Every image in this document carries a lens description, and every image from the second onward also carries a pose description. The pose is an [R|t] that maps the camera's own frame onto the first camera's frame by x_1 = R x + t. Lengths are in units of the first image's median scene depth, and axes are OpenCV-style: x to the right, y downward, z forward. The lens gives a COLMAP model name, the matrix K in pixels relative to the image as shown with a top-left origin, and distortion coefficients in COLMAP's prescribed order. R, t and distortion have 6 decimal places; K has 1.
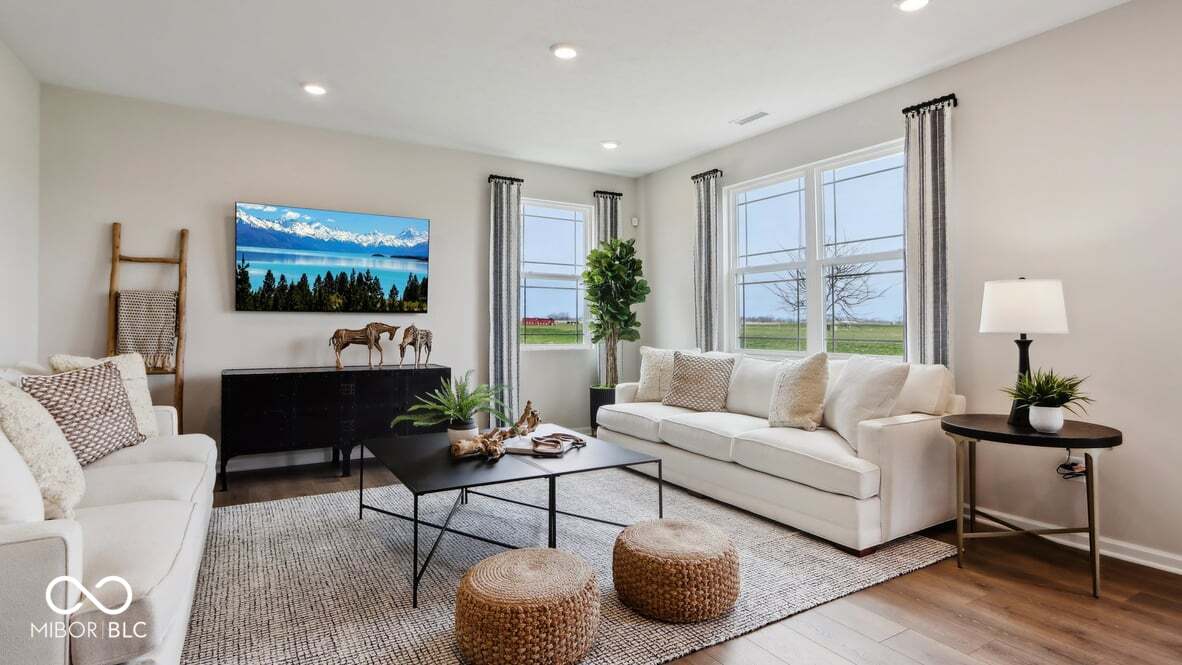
lens RADIAL K [[588.2, 0, 594.7], [0, 588.2, 298.9], [0, 0, 1]] dist [-0.024773, -0.000012]
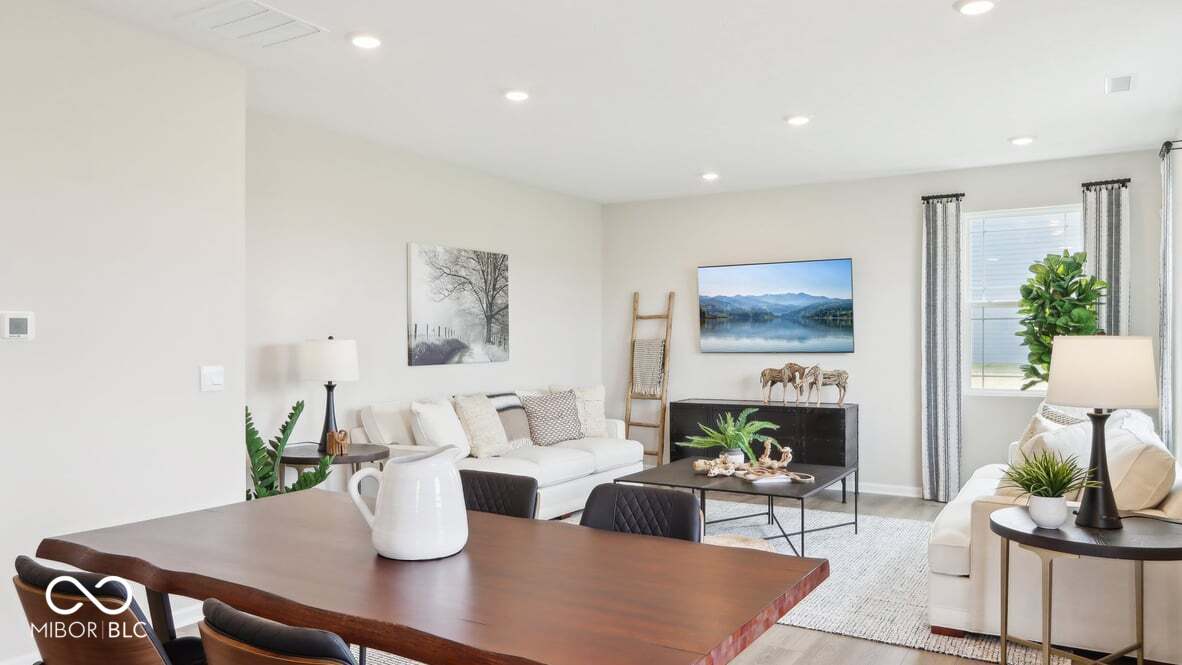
lens RADIAL K [[835.5, 0, 591.0], [0, 835.5, 332.5], [0, 0, 1]] dist [-0.002092, 0.000146]
pose [[0.459109, -0.016826, -0.888221, 0.846529], [0.049552, 0.998749, 0.006693, -0.045732], [0.886997, -0.047086, 0.459369, -0.047192]]
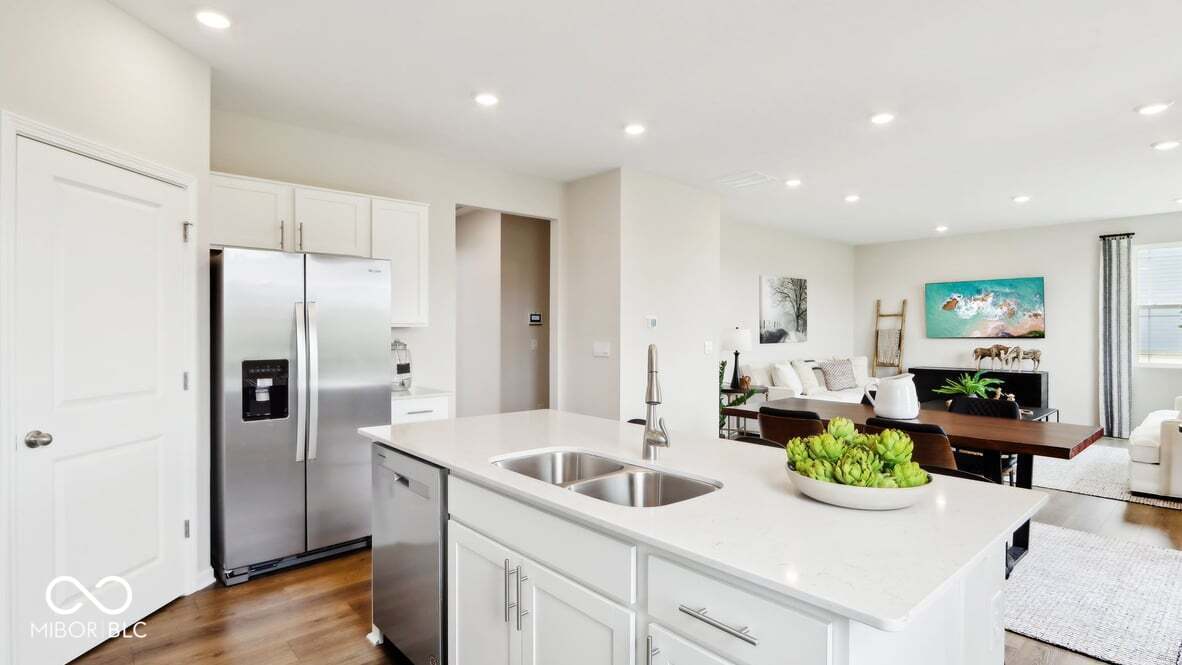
lens RADIAL K [[581.2, 0, 592.6], [0, 581.2, 324.4], [0, 0, 1]] dist [-0.005554, 0.000264]
pose [[0.180719, -0.015926, -0.983406, 1.090165], [0.049212, 0.998763, -0.007131, -0.065263], [0.982303, -0.047107, 0.181279, -0.475886]]
